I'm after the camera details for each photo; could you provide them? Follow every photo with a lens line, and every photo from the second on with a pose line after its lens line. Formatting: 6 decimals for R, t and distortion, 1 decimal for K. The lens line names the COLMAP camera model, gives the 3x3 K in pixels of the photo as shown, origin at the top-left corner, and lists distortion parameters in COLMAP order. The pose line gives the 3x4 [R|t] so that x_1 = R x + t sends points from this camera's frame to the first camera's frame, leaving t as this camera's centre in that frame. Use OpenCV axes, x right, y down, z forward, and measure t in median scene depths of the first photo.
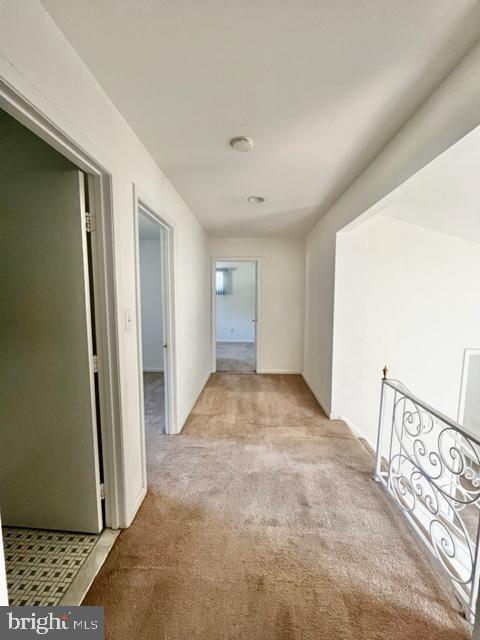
lens RADIAL K [[258.8, 0, 239.3], [0, 258.8, 321.3], [0, 0, 1]] dist [-0.004266, 0.000054]
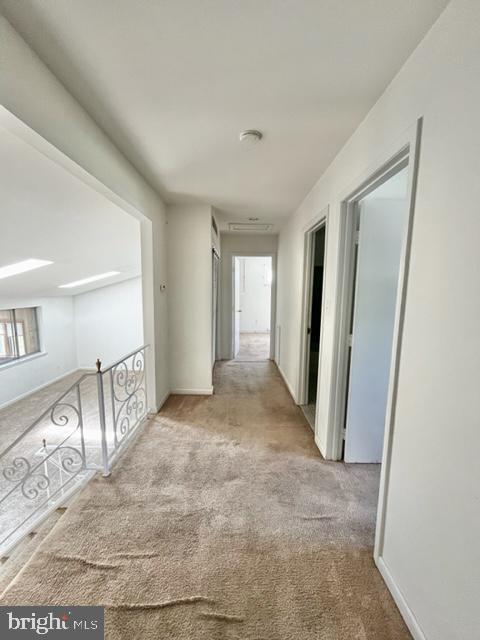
lens RADIAL K [[258.8, 0, 240.2], [0, 258.8, 322.5], [0, 0, 1]] dist [-0.004266, 0.000054]
pose [[-0.998469, -0.011160, -0.054170, 0.088514], [-0.023313, 0.973089, 0.229246, -0.188555], [0.050154, 0.230158, -0.971860, 1.898665]]
